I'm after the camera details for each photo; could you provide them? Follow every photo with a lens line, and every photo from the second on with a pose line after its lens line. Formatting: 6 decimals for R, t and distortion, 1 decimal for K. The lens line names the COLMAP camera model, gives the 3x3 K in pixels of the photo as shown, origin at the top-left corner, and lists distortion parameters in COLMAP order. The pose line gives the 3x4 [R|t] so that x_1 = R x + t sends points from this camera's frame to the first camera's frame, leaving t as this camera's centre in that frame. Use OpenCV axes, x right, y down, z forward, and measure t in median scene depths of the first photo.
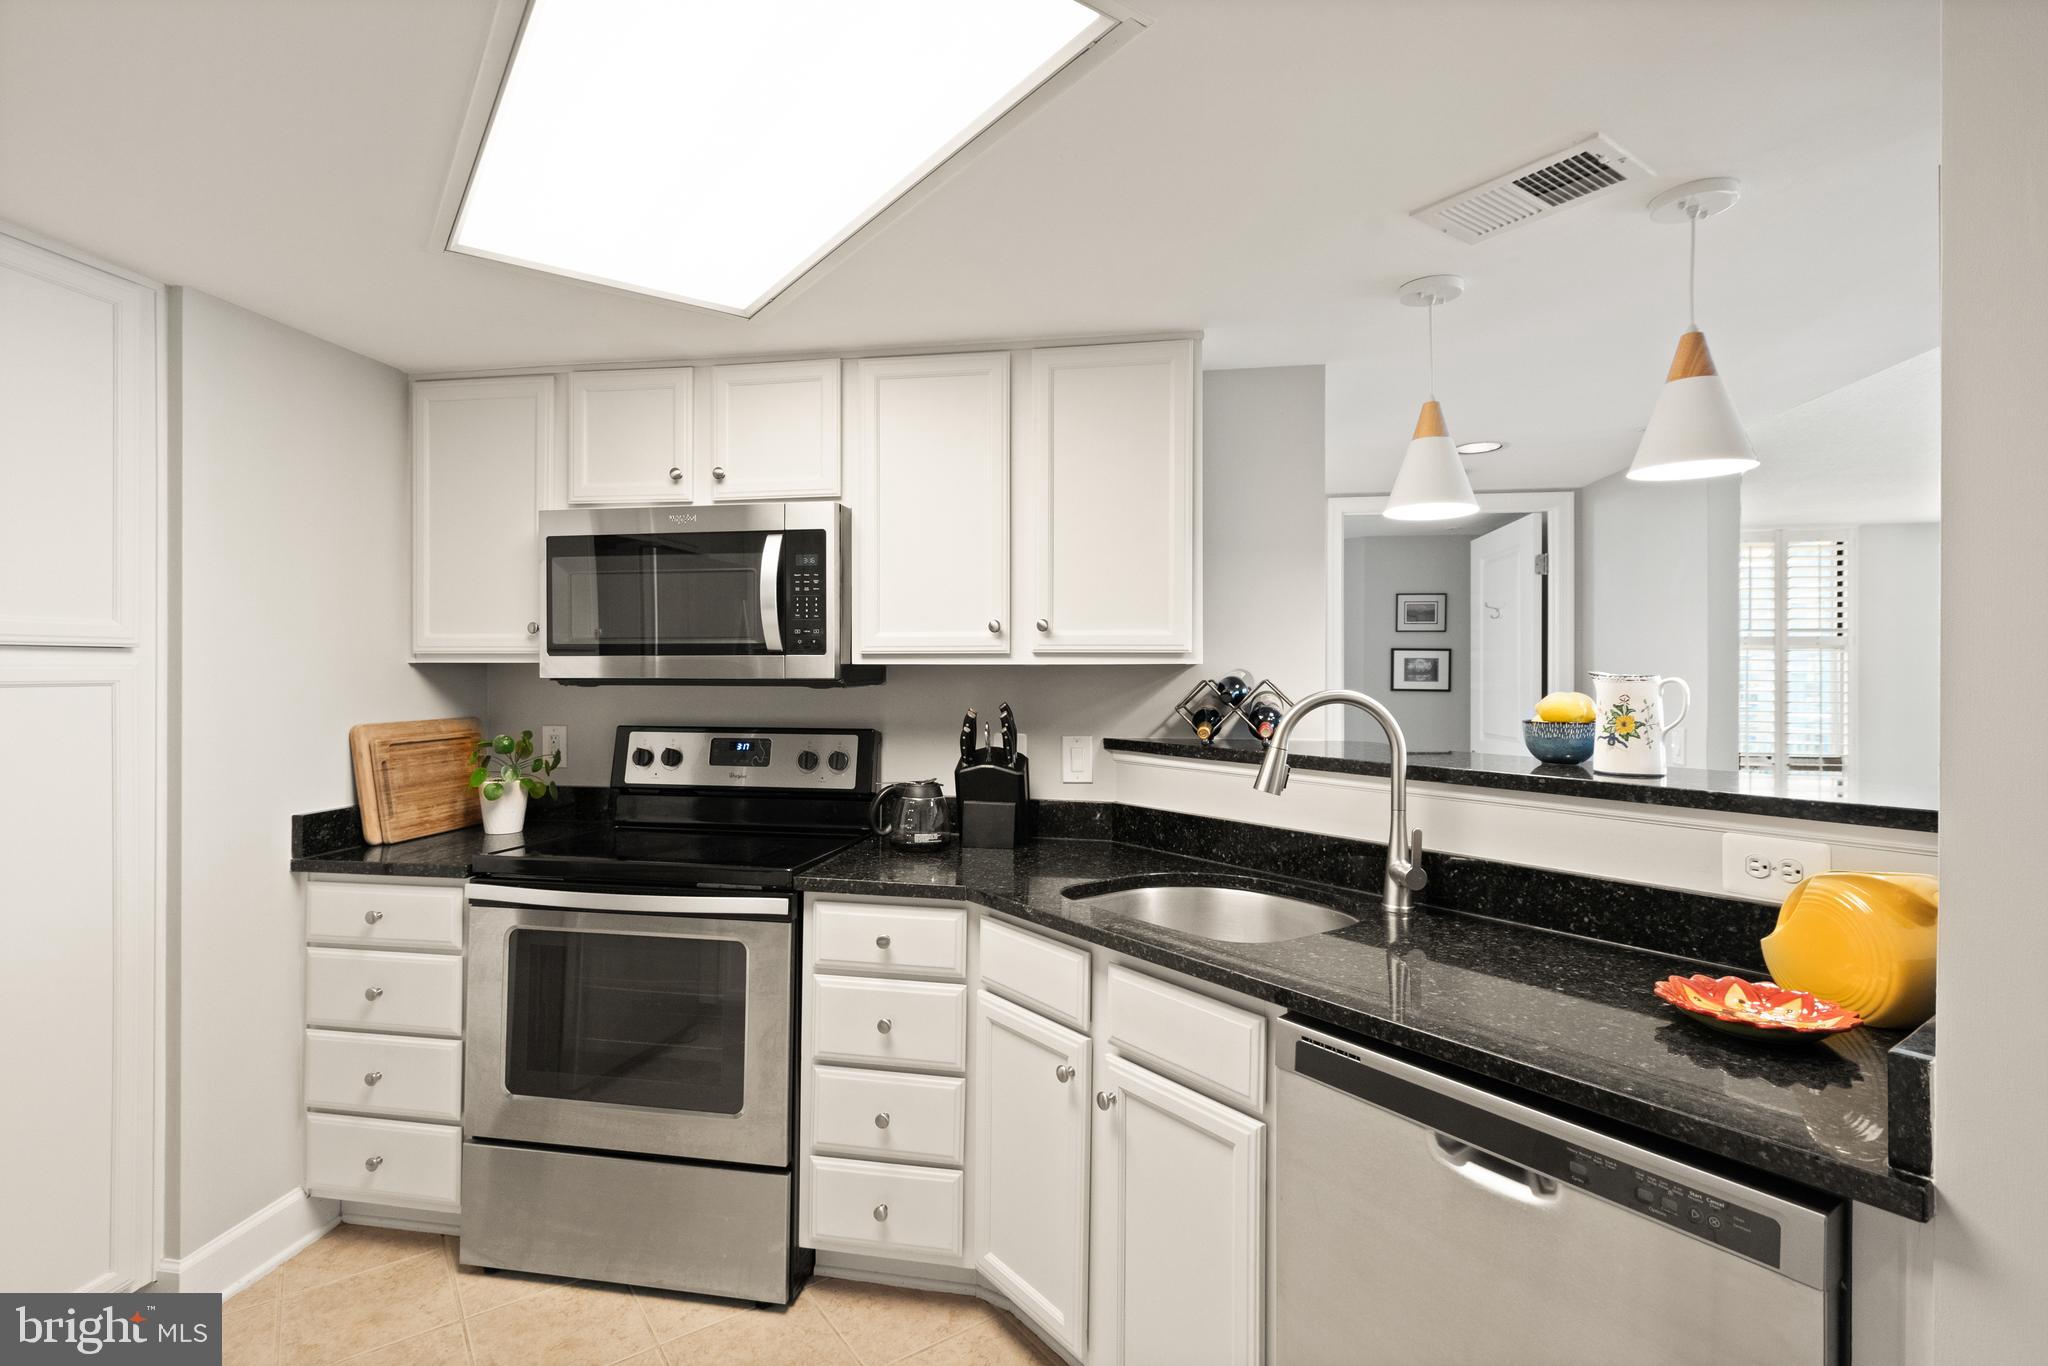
lens RADIAL K [[969.9, 0, 1002.0], [0, 969.9, 667.2], [0, 0, 1]] dist [0.001658, 0.000357]
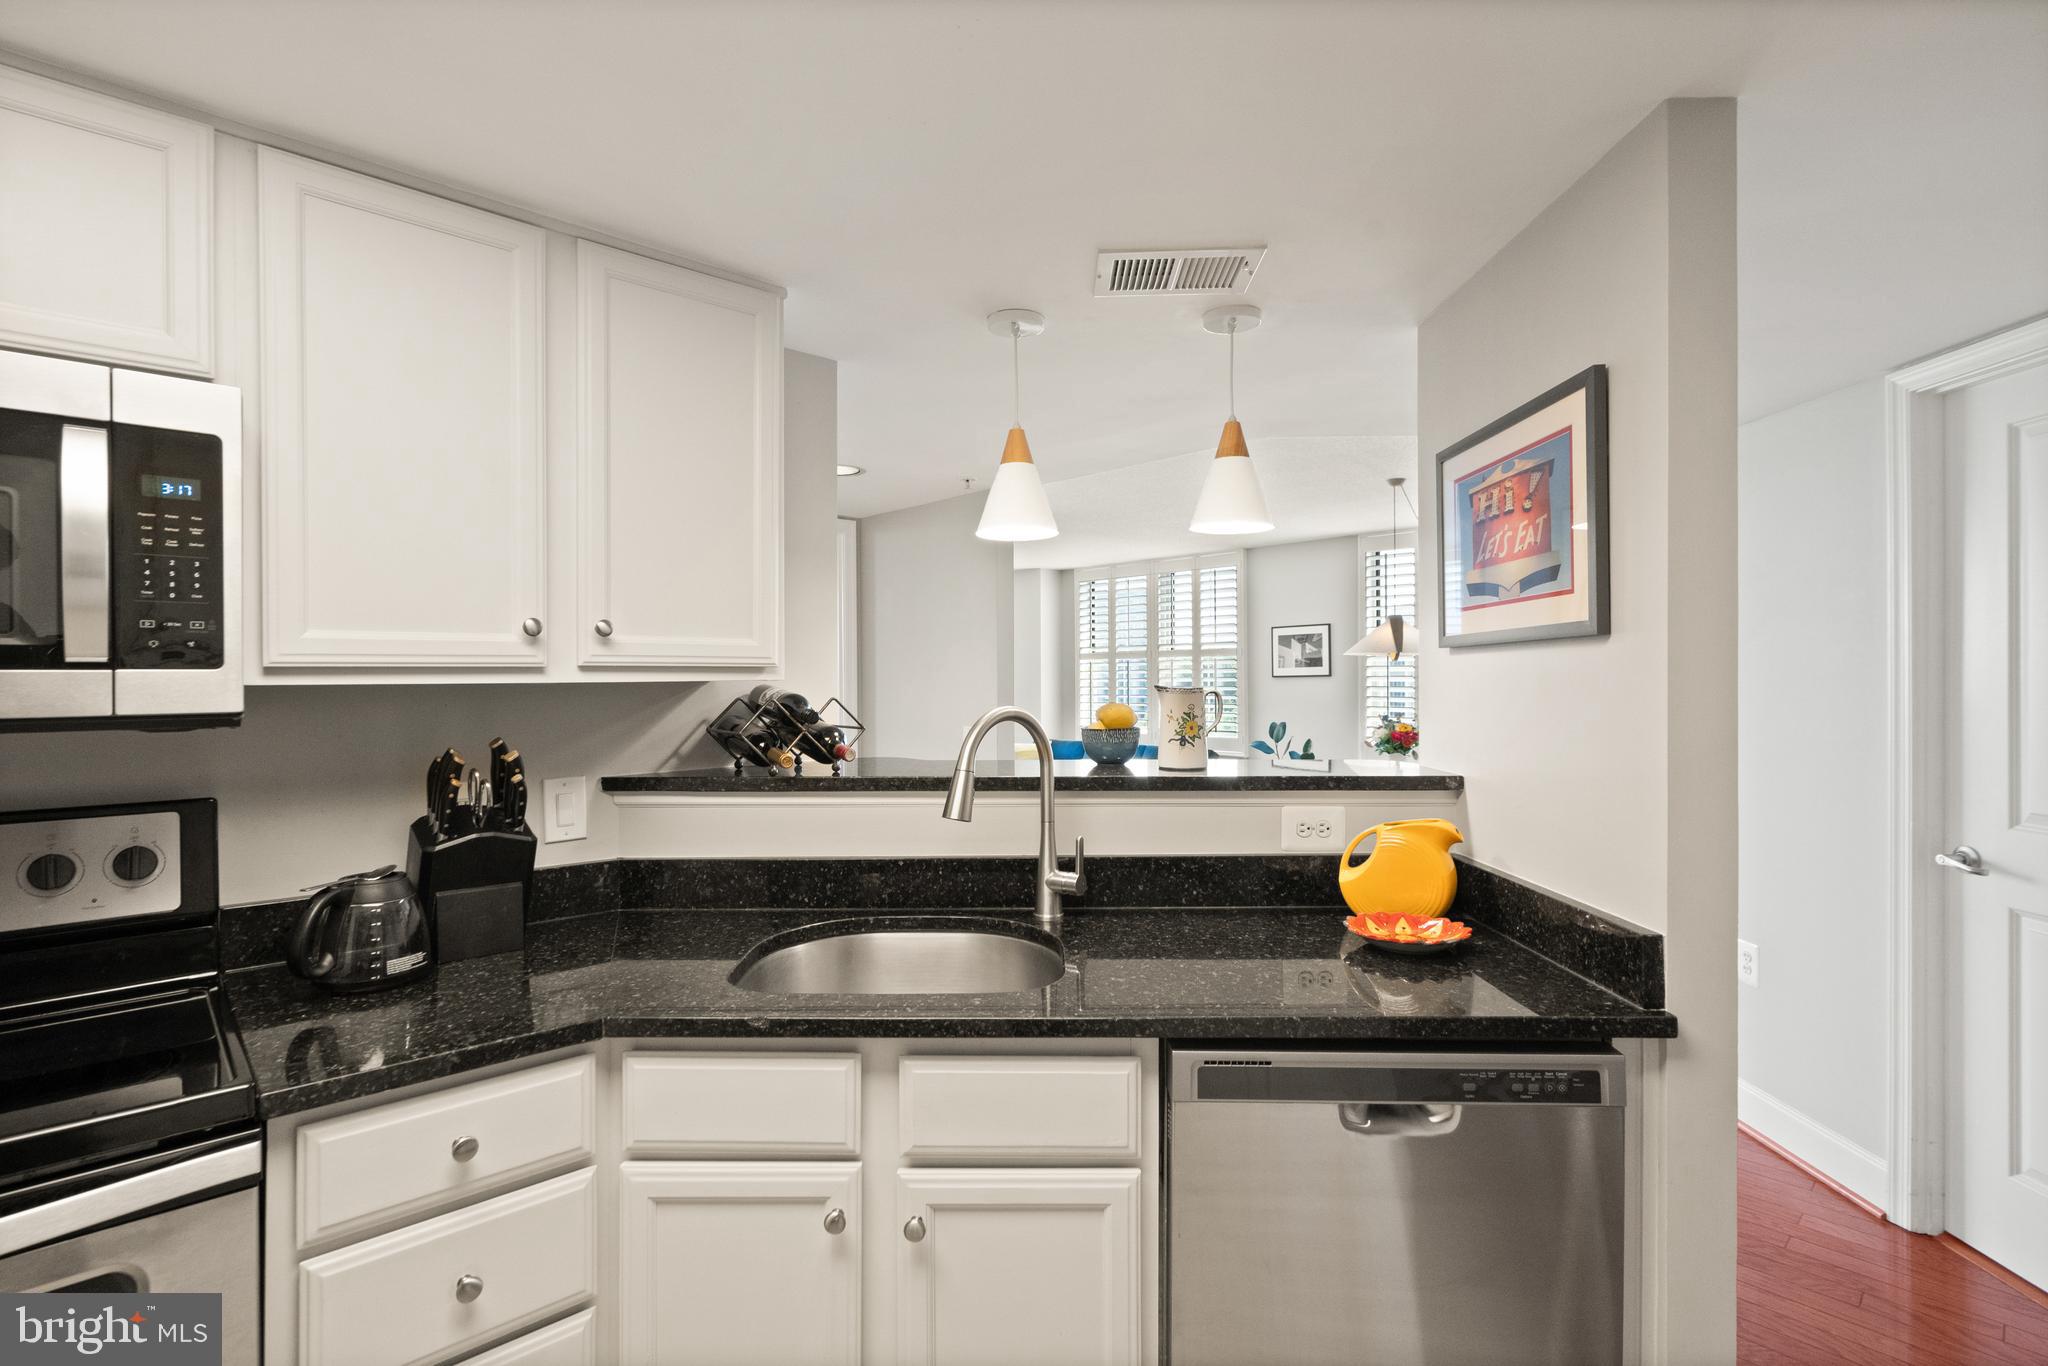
lens RADIAL K [[958.8, 0, 1013.7], [0, 958.8, 677.6], [0, 0, 1]] dist [-0.000790, 0.000394]
pose [[0.608211, -0.007200, 0.793743, -0.383489], [0.003709, 0.999974, 0.006229, -0.011169], [-0.793767, -0.000845, 0.608222, 0.370798]]
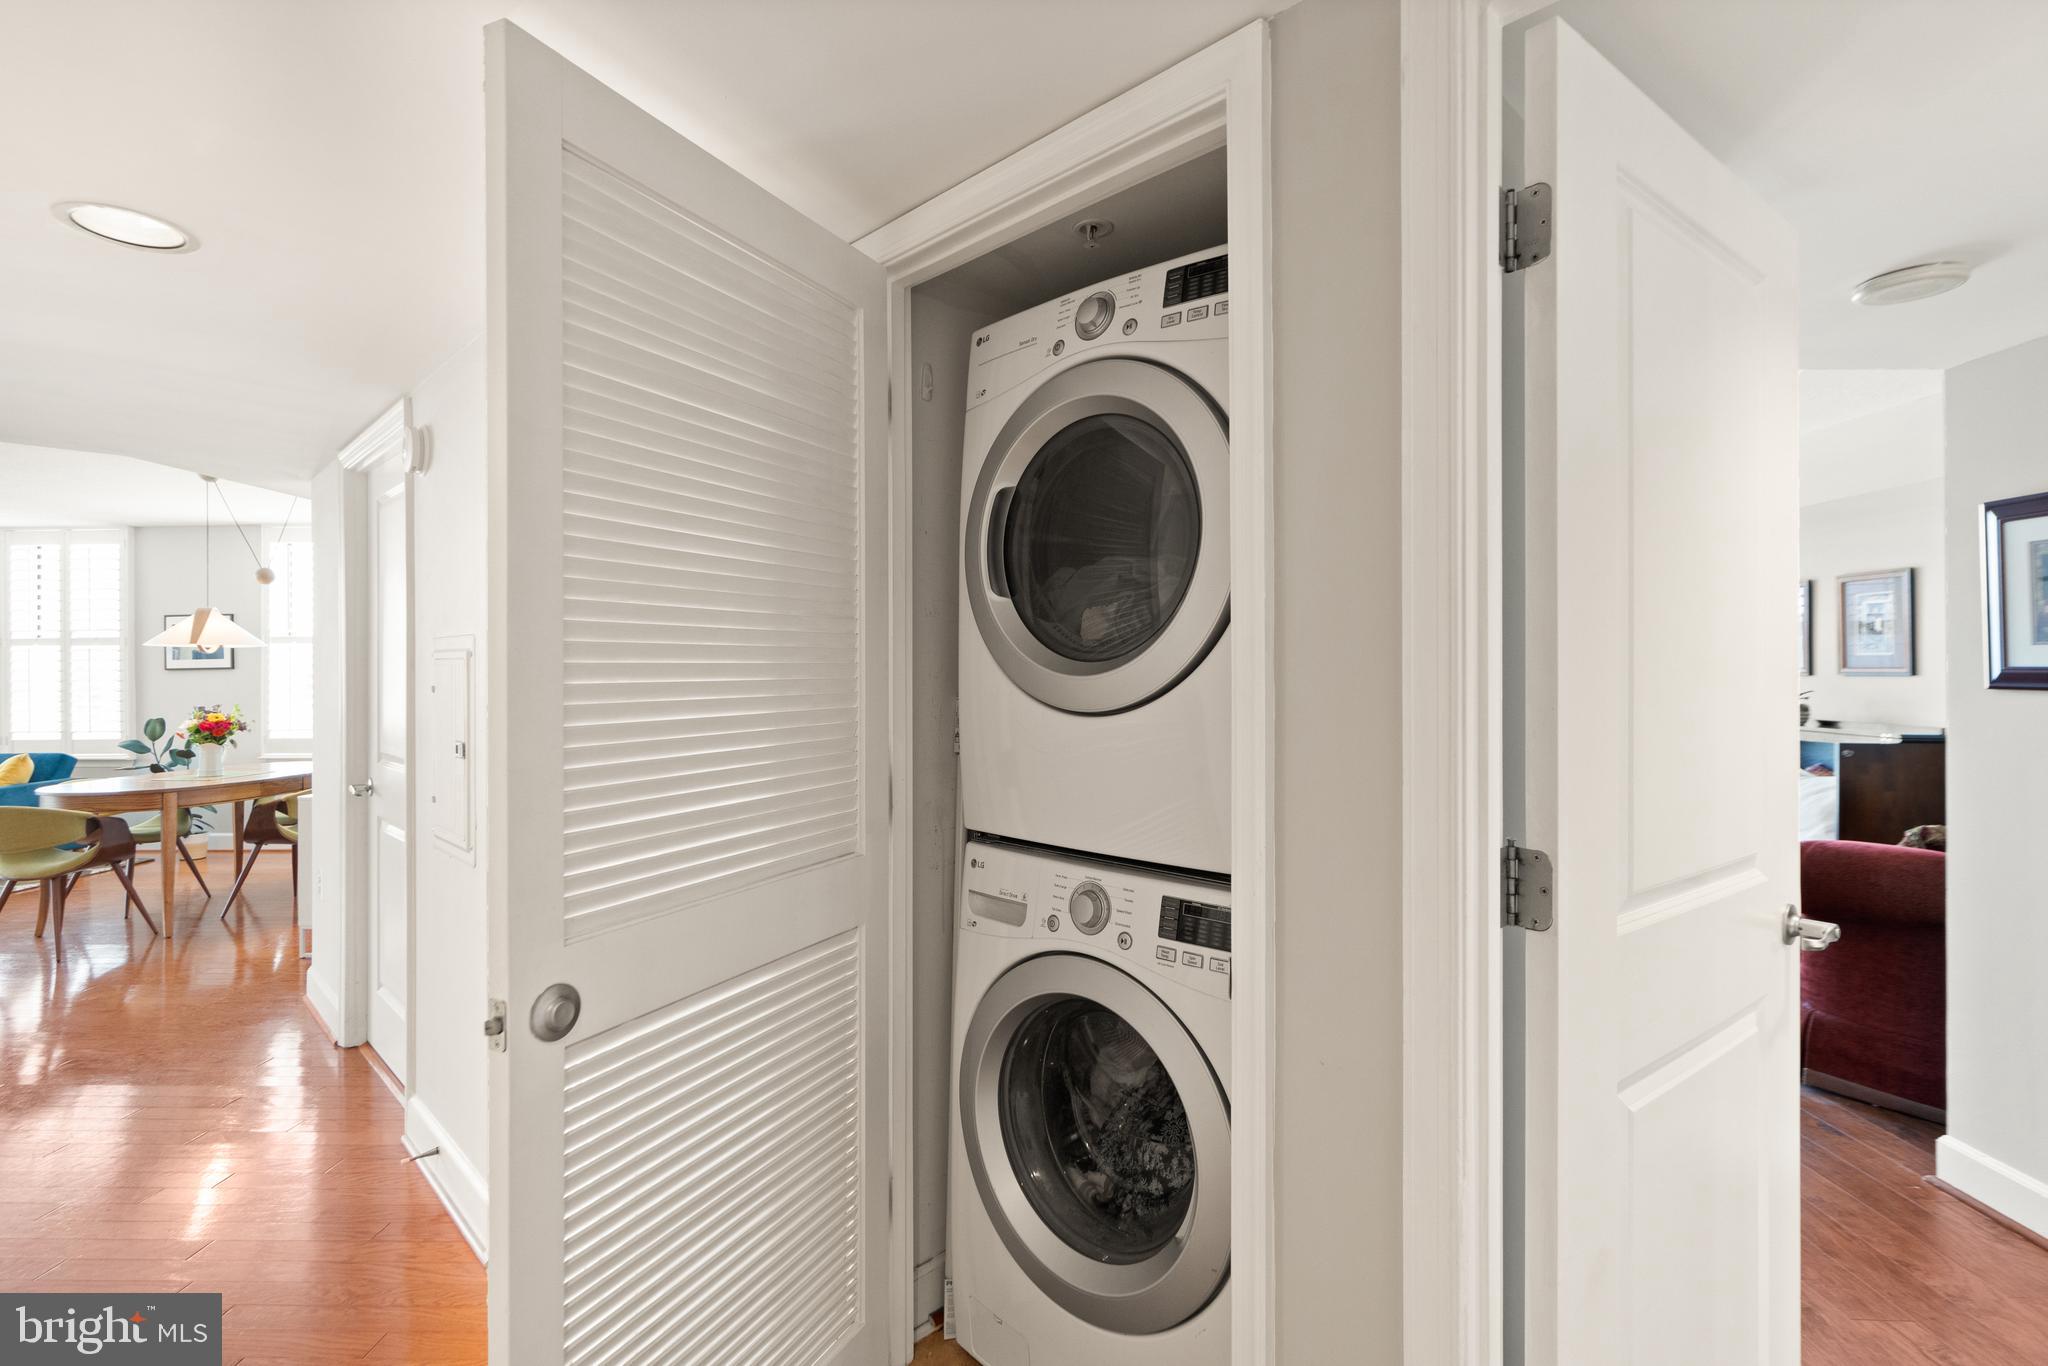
lens RADIAL K [[969.9, 0, 1002.0], [0, 969.9, 667.2], [0, 0, 1]] dist [0.001658, 0.000357]
pose [[-0.136593, -0.003915, 0.990619, -0.654368], [0.002089, 0.999989, 0.004240, -0.001712], [-0.990625, 0.002648, -0.136584, -0.724930]]
